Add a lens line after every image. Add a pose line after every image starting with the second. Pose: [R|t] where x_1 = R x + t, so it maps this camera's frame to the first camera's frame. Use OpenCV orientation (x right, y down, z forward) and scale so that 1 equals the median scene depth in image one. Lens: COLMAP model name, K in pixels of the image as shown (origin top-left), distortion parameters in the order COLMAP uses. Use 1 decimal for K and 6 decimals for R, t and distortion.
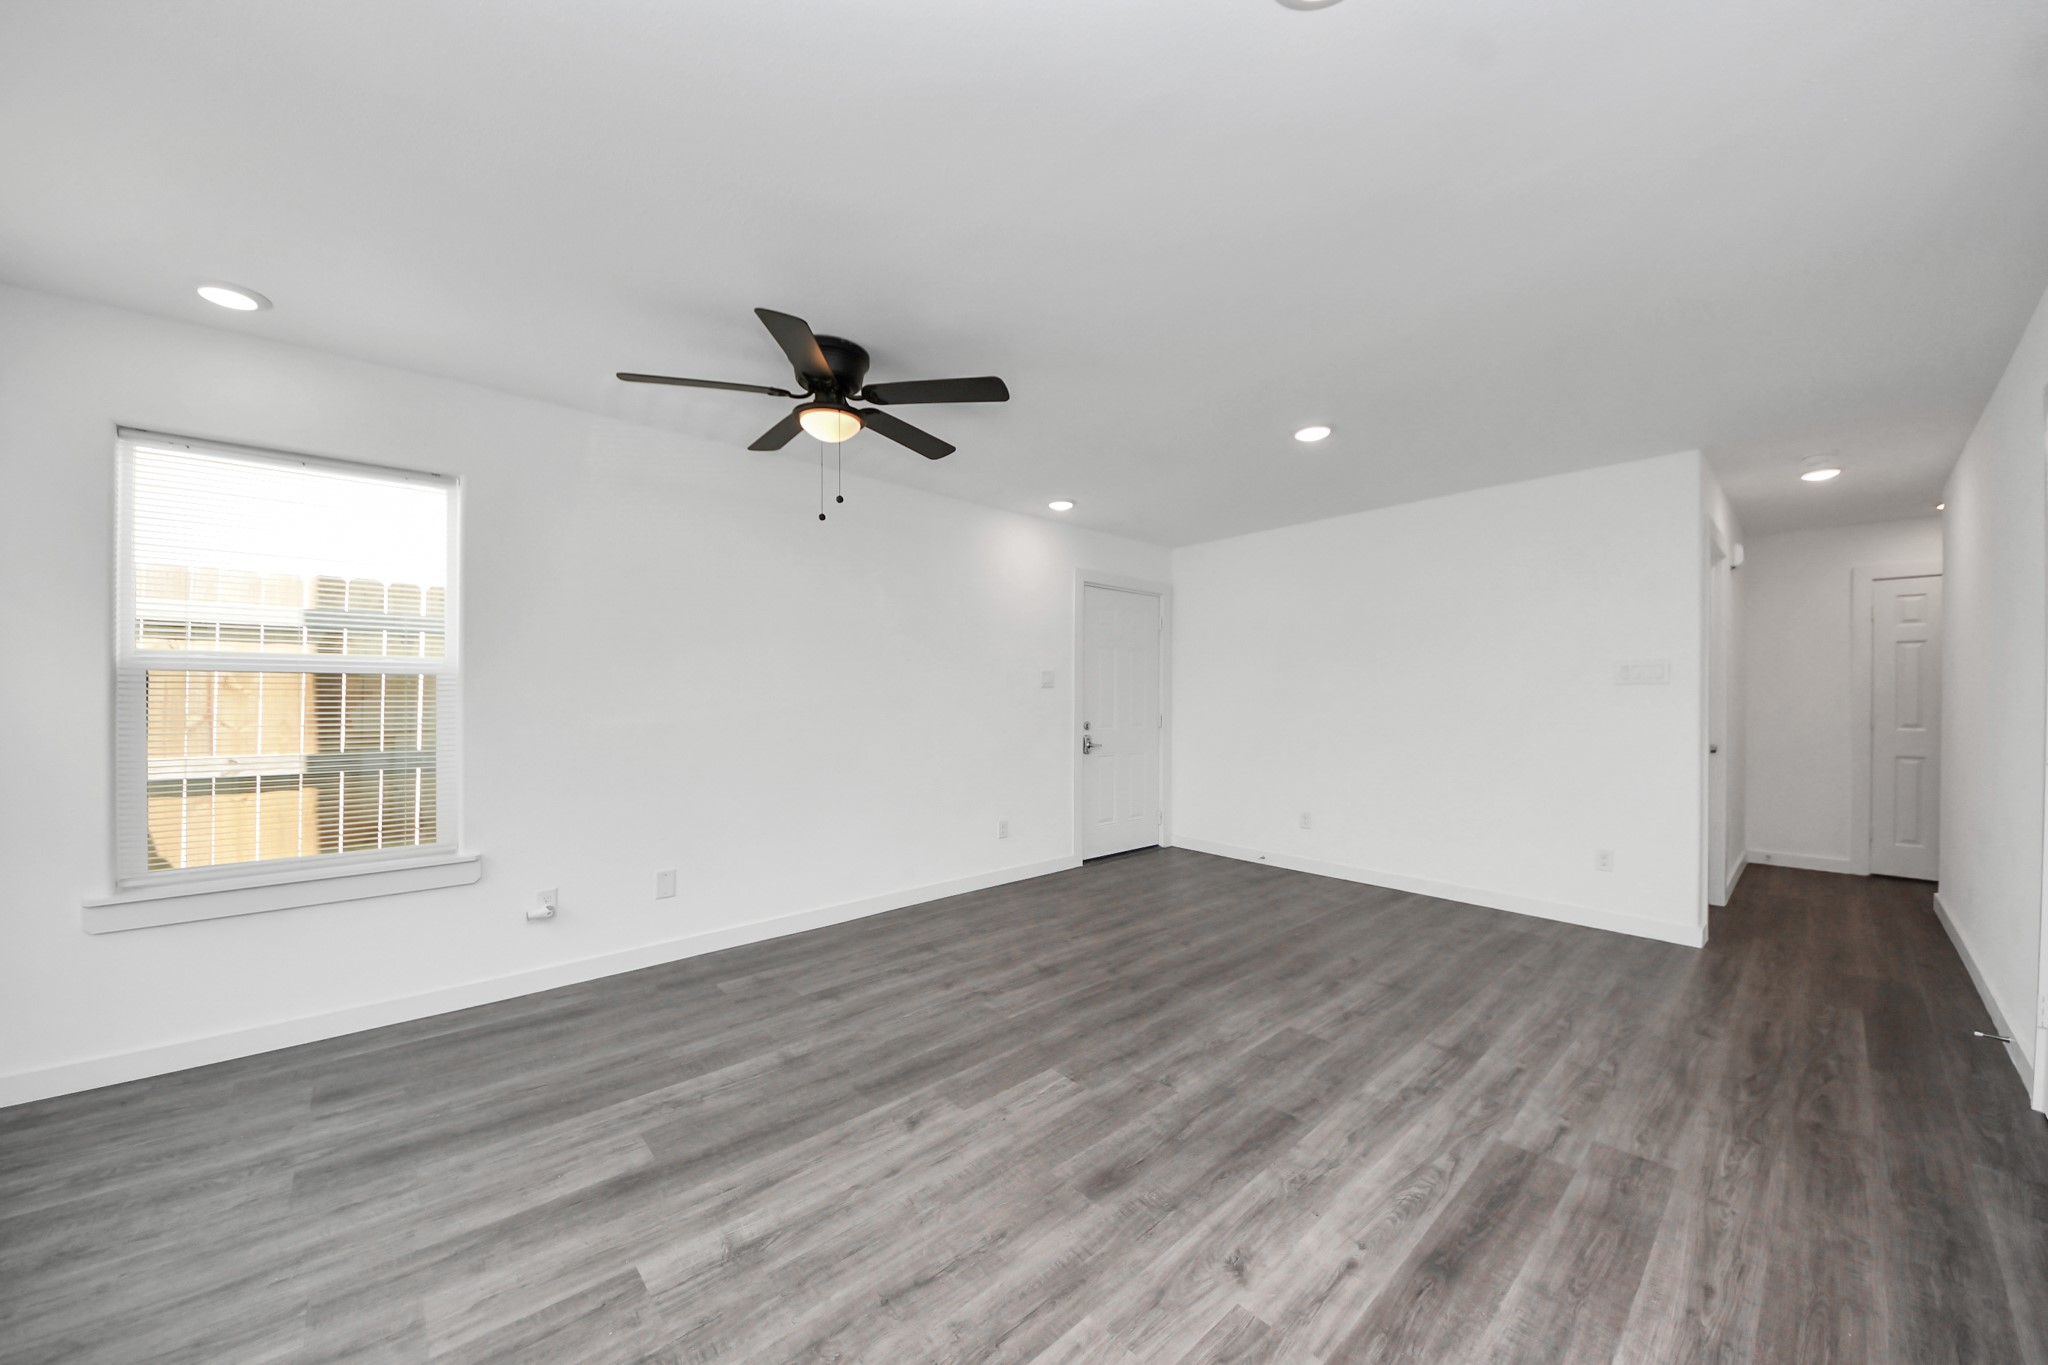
lens RADIAL K [[731.7, 0, 1030.5], [0, 731.7, 695.8], [0, 0, 1]] dist [0.025913, -0.018822]
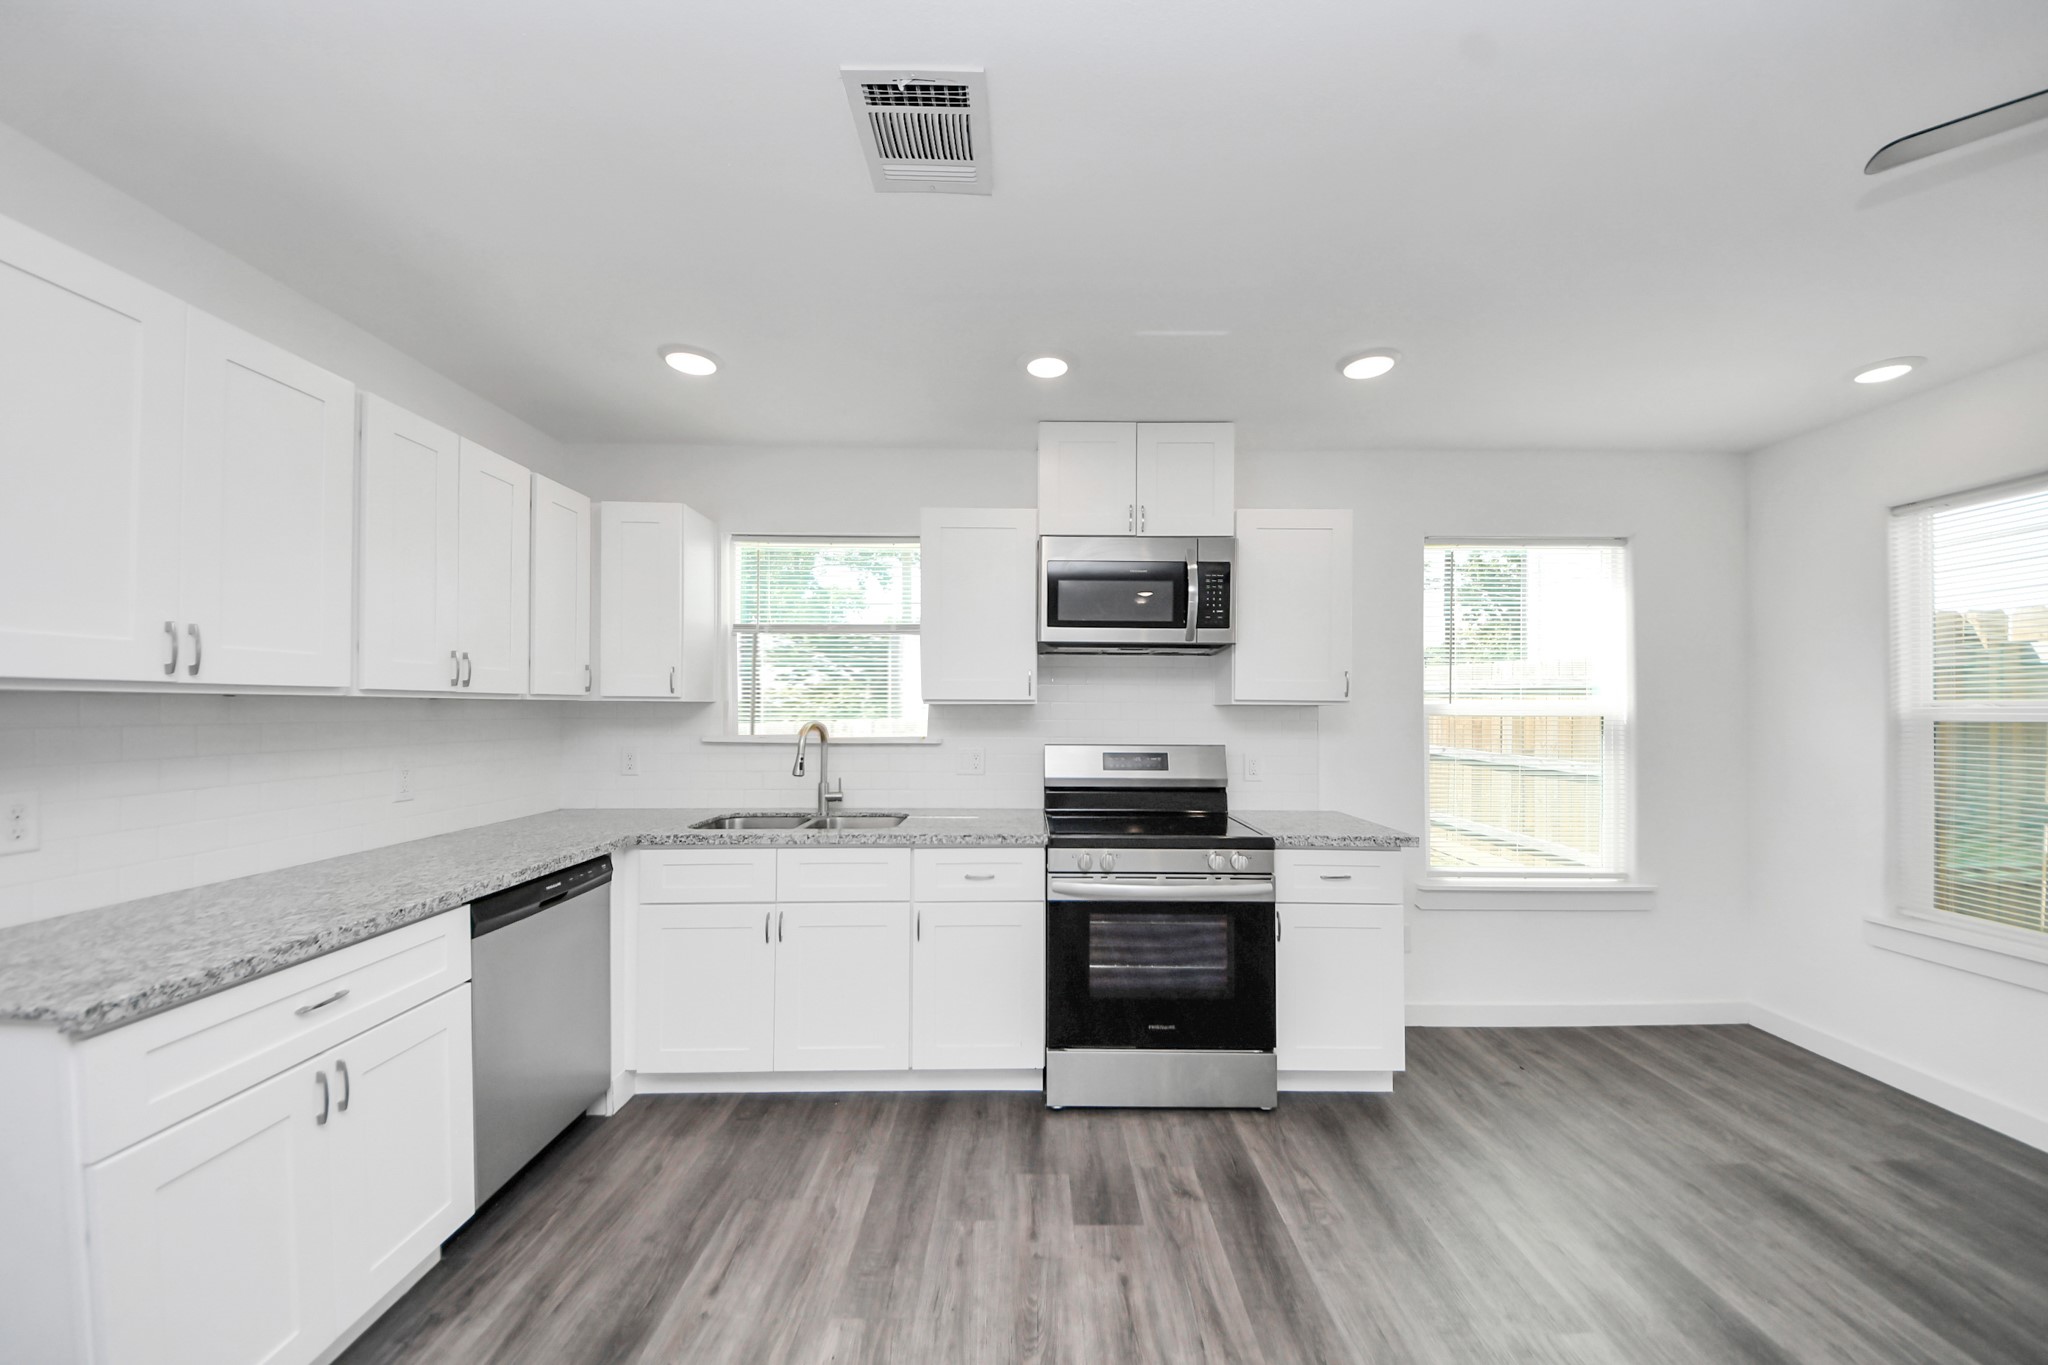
lens RADIAL K [[744.3, 0, 1047.3], [0, 744.3, 693.5], [0, 0, 1]] dist [0.013192, -0.011860]
pose [[-0.659722, -0.018877, -0.751273, 0.473059], [-0.007449, 0.999800, -0.018580, -0.044285], [0.751473, -0.006661, -0.659731, 0.728479]]
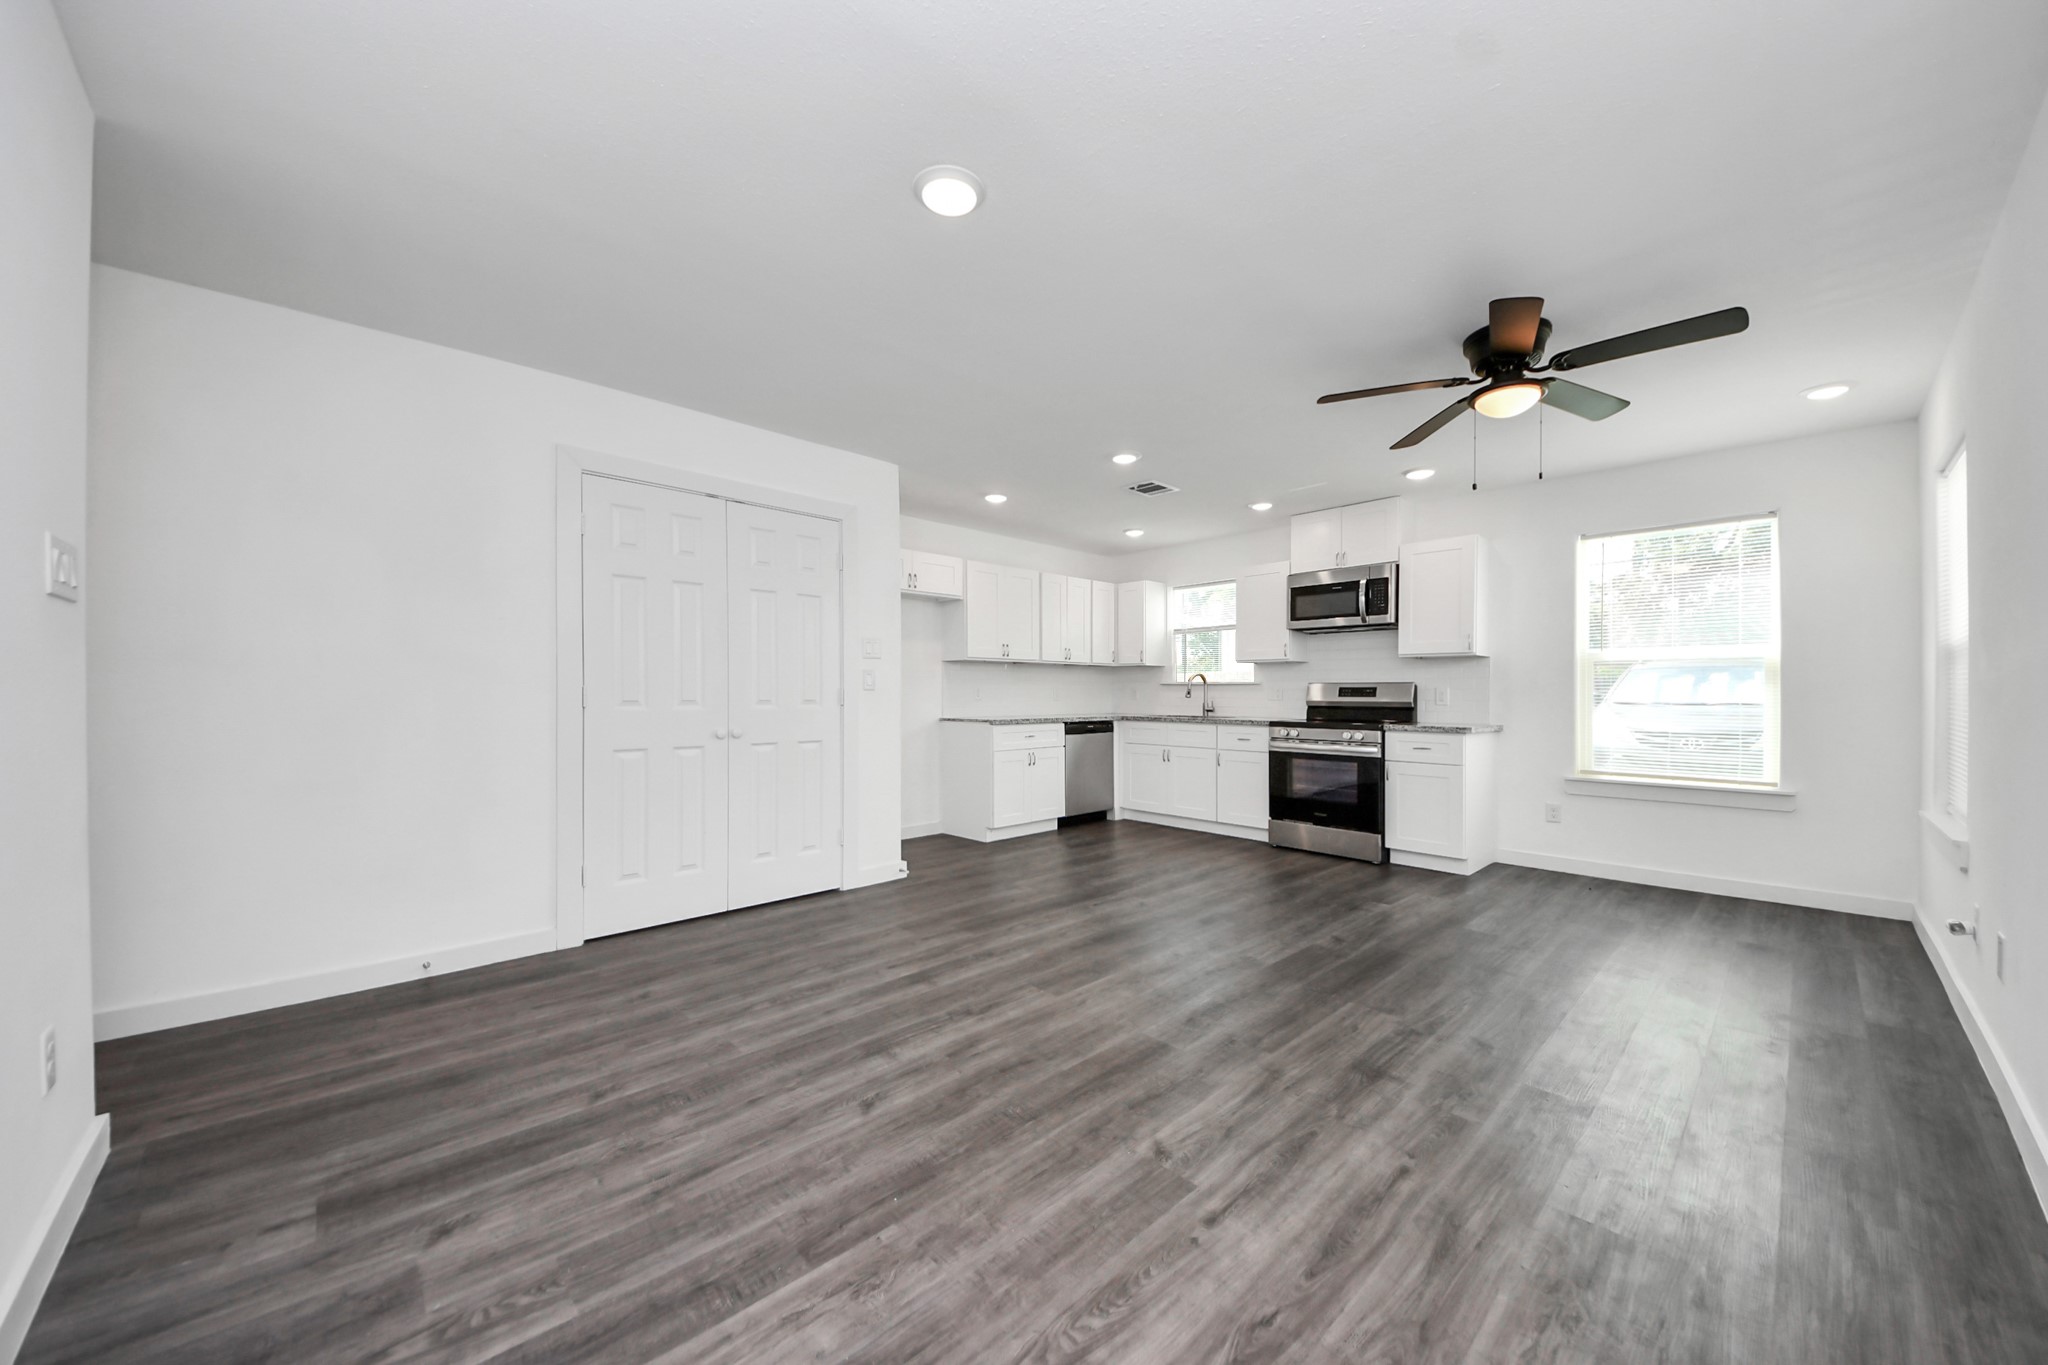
lens RADIAL K [[731.7, 0, 1030.5], [0, 731.7, 695.8], [0, 0, 1]] dist [0.025913, -0.018822]
pose [[-0.999660, -0.002841, -0.025915, 0.464722], [-0.002973, 0.999983, 0.005061, 0.051450], [0.025900, 0.005136, -0.999651, 2.220405]]
